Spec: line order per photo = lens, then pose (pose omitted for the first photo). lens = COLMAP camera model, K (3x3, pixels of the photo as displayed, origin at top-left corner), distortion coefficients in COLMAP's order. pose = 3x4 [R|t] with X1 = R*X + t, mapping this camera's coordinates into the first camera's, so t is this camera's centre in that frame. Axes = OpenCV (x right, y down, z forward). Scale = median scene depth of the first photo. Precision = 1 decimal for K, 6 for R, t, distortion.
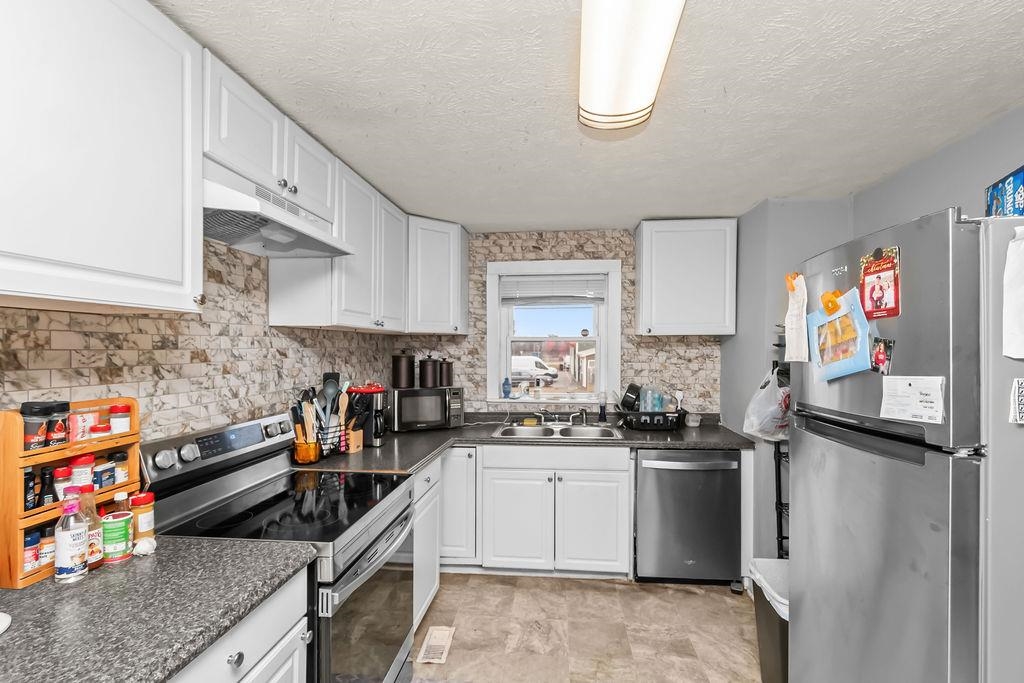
lens RADIAL K [[467.6, 0, 512.0], [0, 467.6, 341.5], [0, 0, 1]] dist [0.000005, -0.000483]
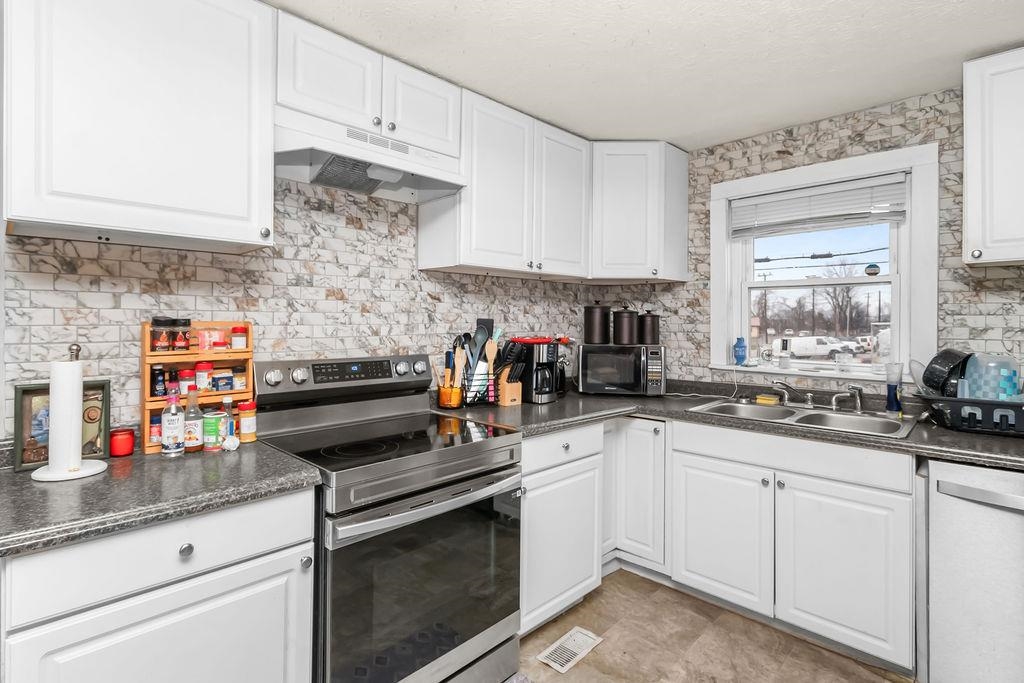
lens RADIAL K [[502.1, 0, 511.6], [0, 502.1, 311.5], [0, 0, 1]] dist [0.000441, -0.000625]
pose [[0.779159, -0.008878, -0.626764, 0.305976], [0.004482, 0.999953, -0.008592, 0.062831], [0.626811, 0.003885, 0.779162, 0.241666]]
